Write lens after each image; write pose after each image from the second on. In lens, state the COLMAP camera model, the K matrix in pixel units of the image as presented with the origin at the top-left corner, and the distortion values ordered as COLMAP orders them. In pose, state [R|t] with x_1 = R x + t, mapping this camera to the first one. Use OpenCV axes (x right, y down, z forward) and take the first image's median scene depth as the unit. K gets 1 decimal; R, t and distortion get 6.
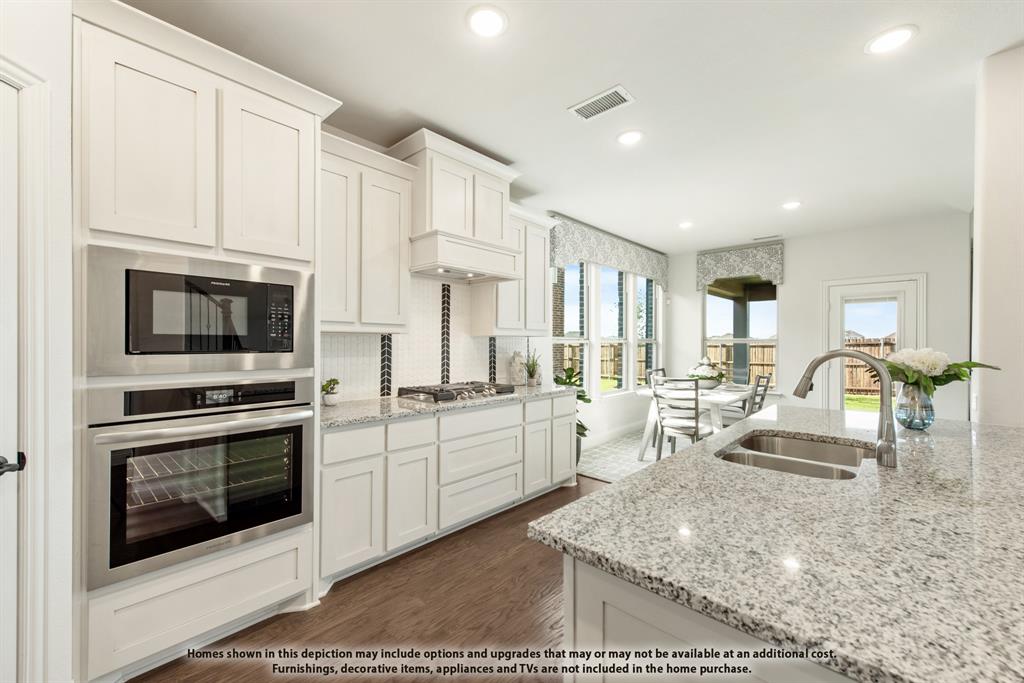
lens RADIAL K [[408.2, 0, 513.0], [0, 408.2, 340.7], [0, 0, 1]] dist [-0.000569, -0.000014]
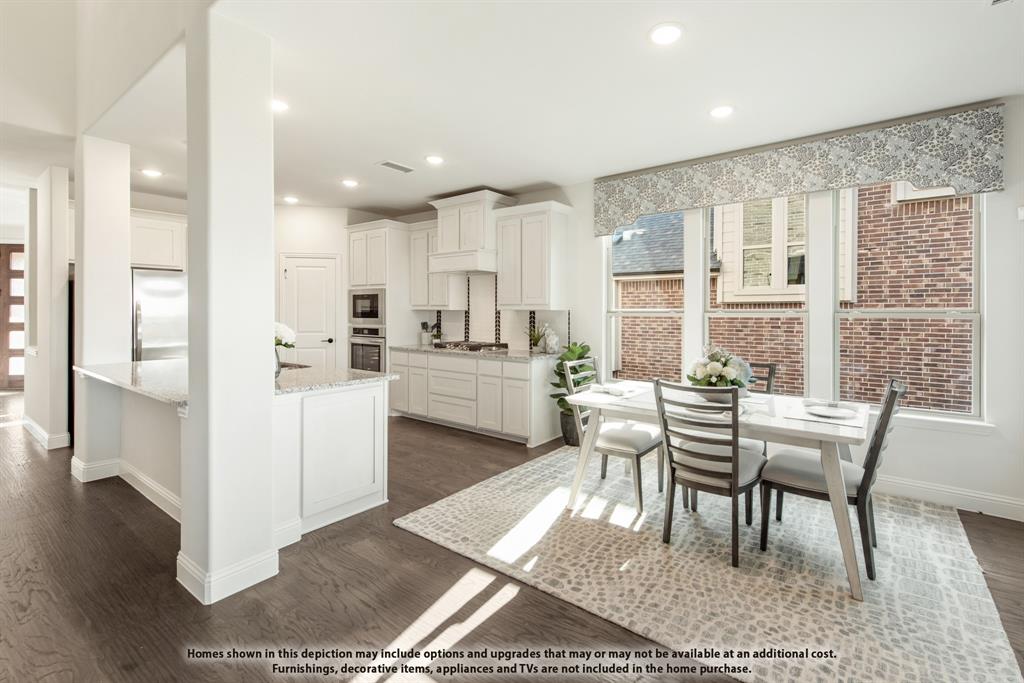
lens RADIAL K [[462.6, 0, 553.0], [0, 462.6, 321.6], [0, 0, 1]] dist [0.004677, 0.000432]
pose [[0.125516, 0.017525, -0.991937, 1.870248], [0.000946, 0.999841, 0.017784, -0.001461], [0.992091, -0.003171, 0.125480, 1.226360]]
